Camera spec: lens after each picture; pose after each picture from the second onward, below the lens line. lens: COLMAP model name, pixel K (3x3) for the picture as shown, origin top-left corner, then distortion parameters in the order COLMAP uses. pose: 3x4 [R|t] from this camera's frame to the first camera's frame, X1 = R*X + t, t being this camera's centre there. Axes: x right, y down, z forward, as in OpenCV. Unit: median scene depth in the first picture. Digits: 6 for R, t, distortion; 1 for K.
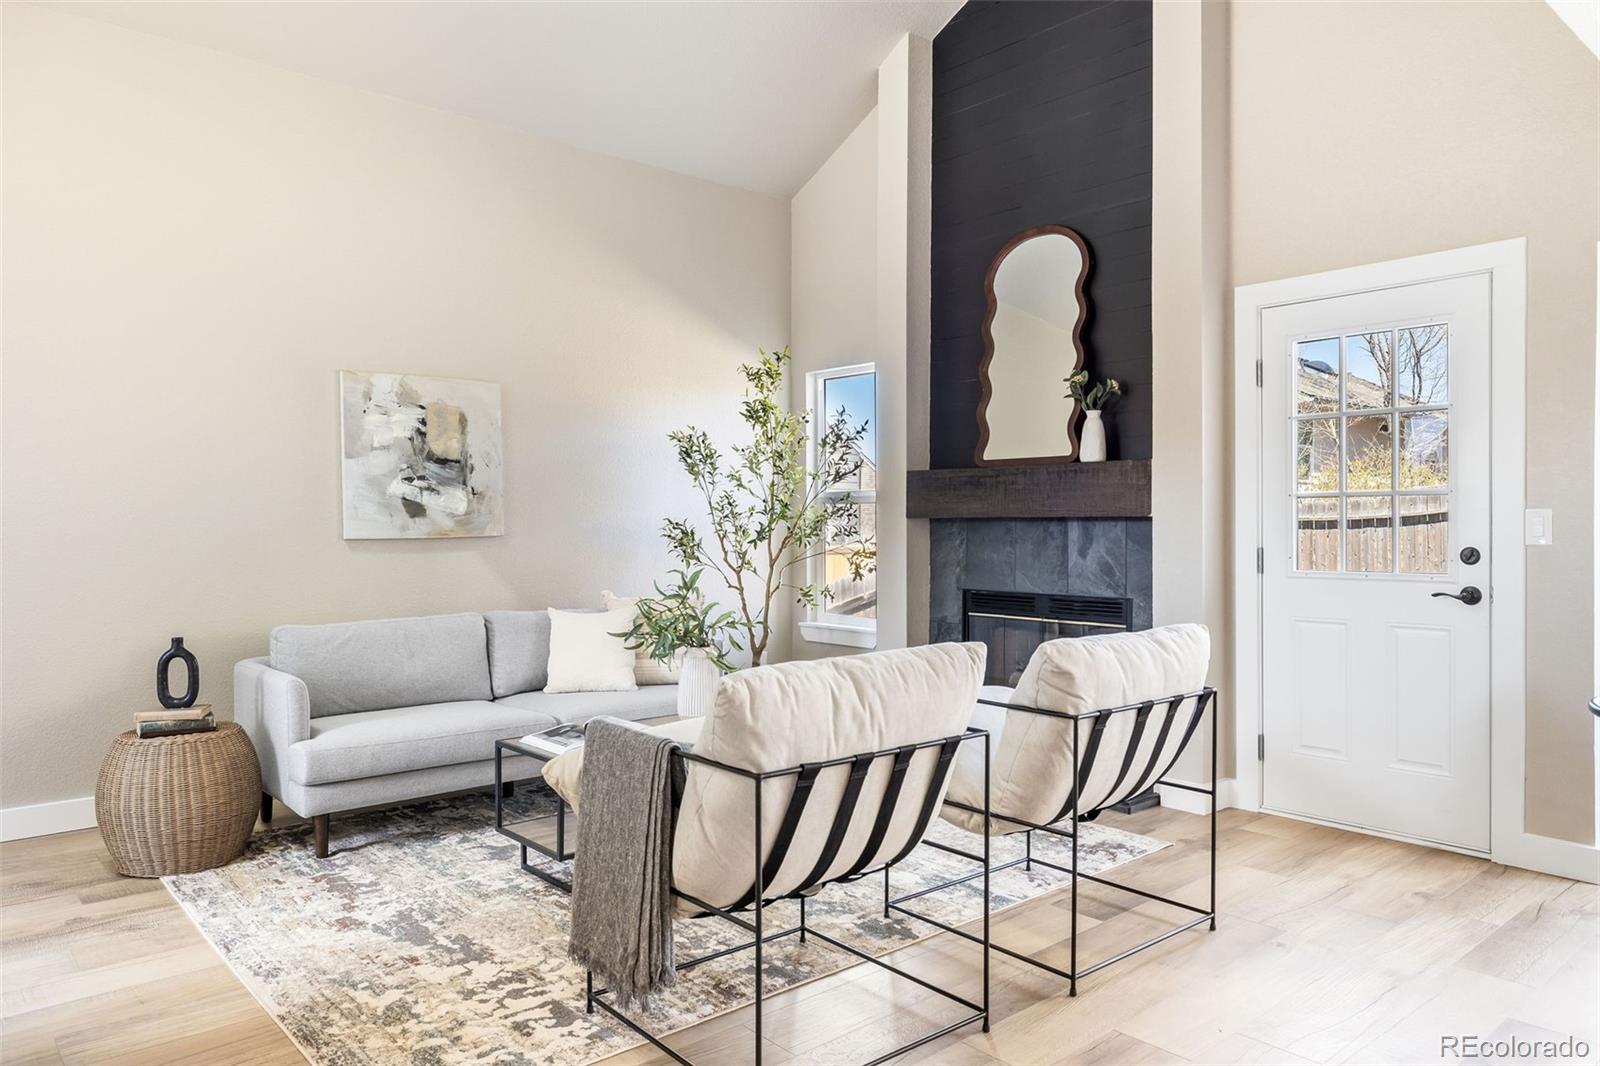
lens RADIAL K [[1071.1, 0, 795.0], [0, 1071.1, 535.5], [0, 0, 1]] dist [-0.000246, 0.000557]
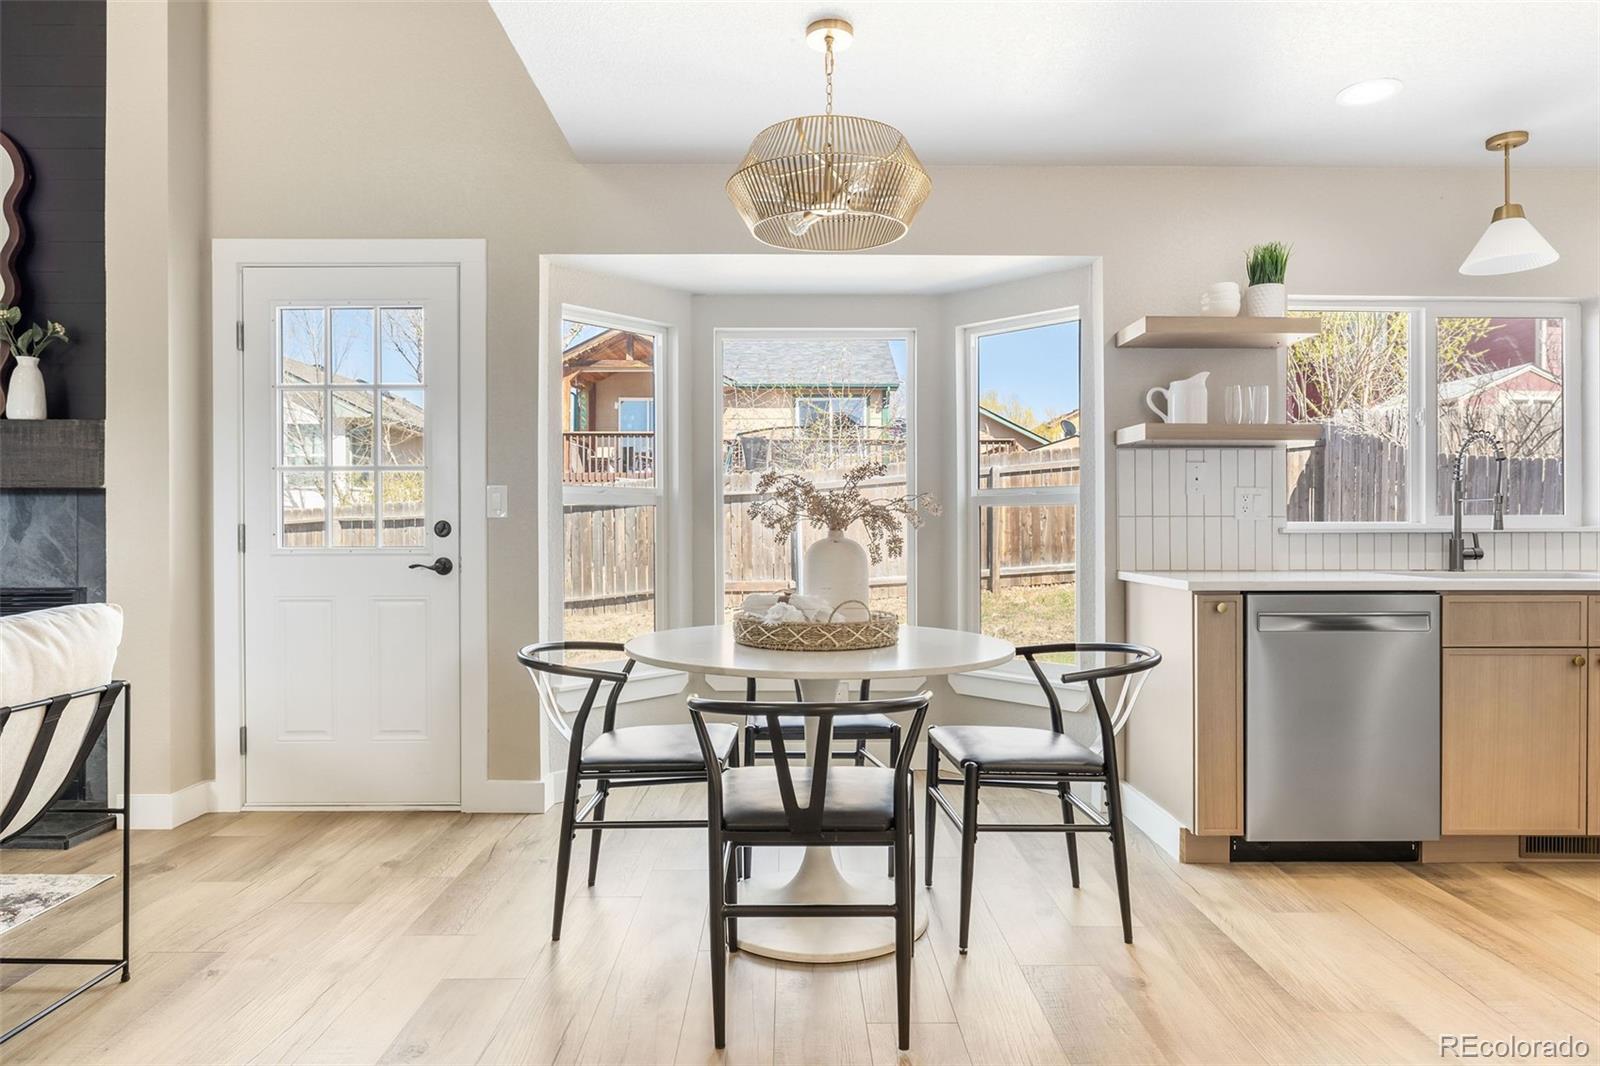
lens RADIAL K [[938.7, 0, 800.0], [0, 938.7, 533.0], [0, 0, 1]] dist [-0.005204, 0.000360]
pose [[0.648177, 0.000900, 0.761489, 0.127339], [0.007925, 0.999937, -0.007927, 0.028262], [-0.761448, 0.011173, 0.648130, 0.106385]]
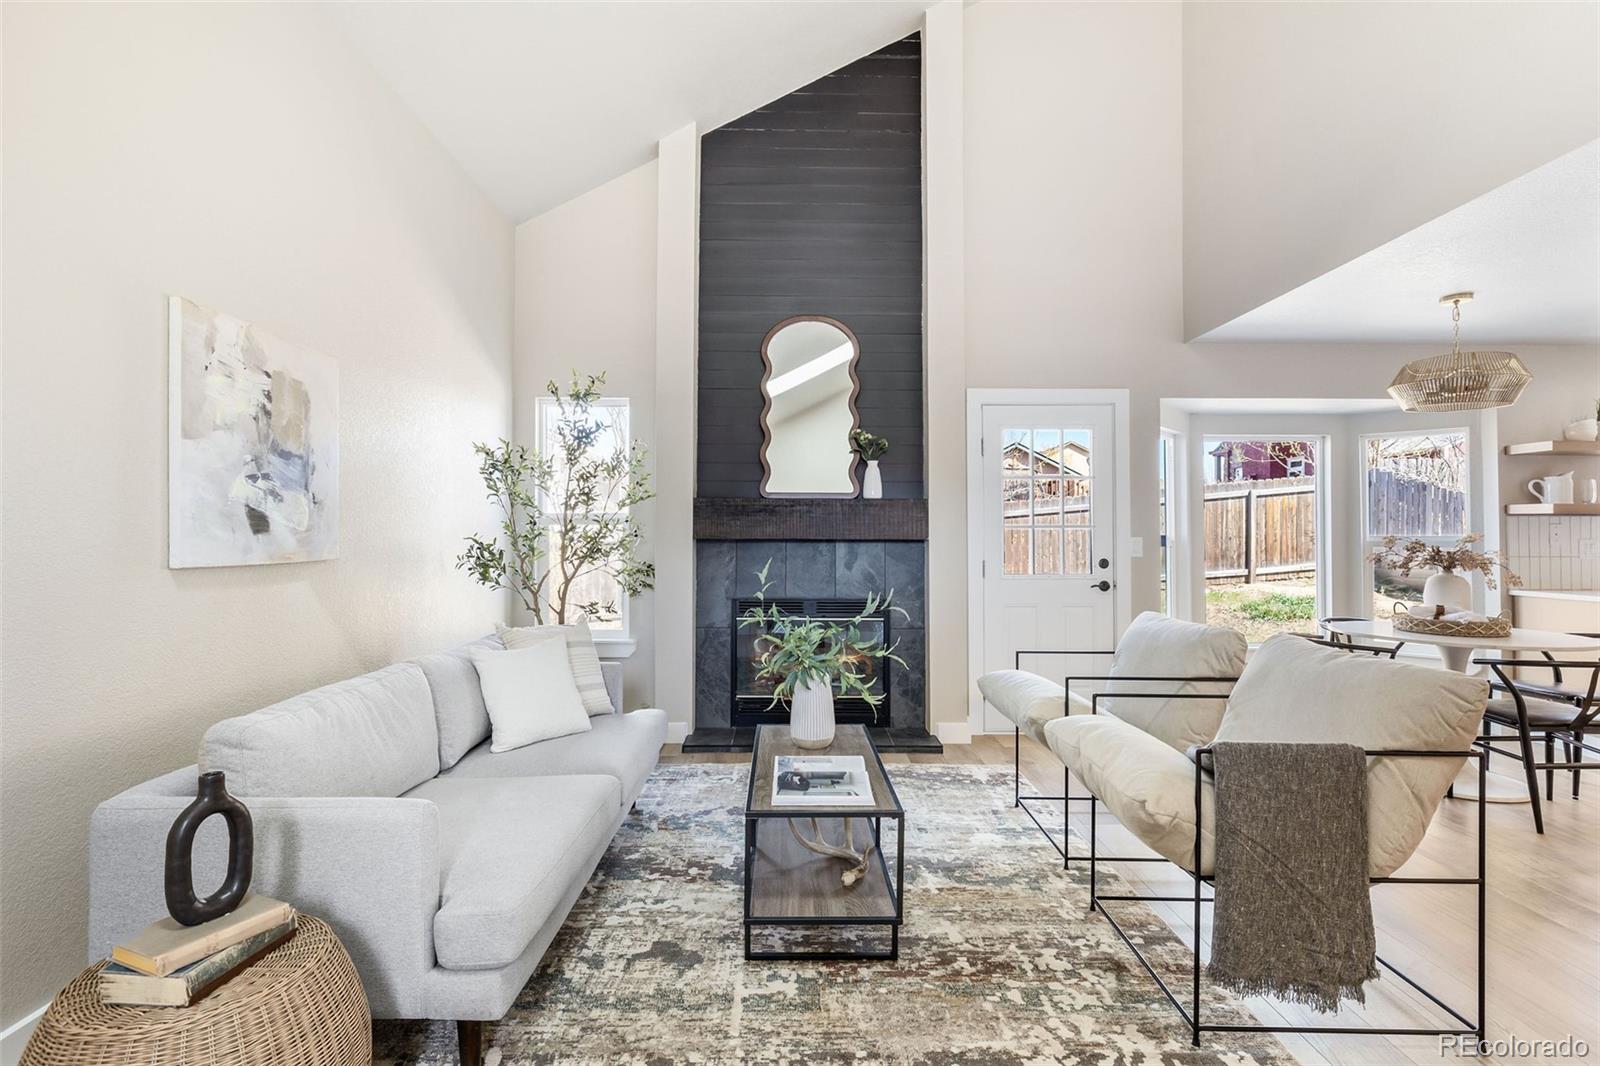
lens RADIAL K [[776.2, 0, 797.2], [0, 776.2, 529.9], [0, 0, 1]] dist [-0.002081, -0.000622]
pose [[0.650281, 0.014792, 0.759550, -0.562723], [0.005289, 0.999698, -0.023997, -0.006617], [-0.759675, 0.019622, 0.650006, 0.466313]]
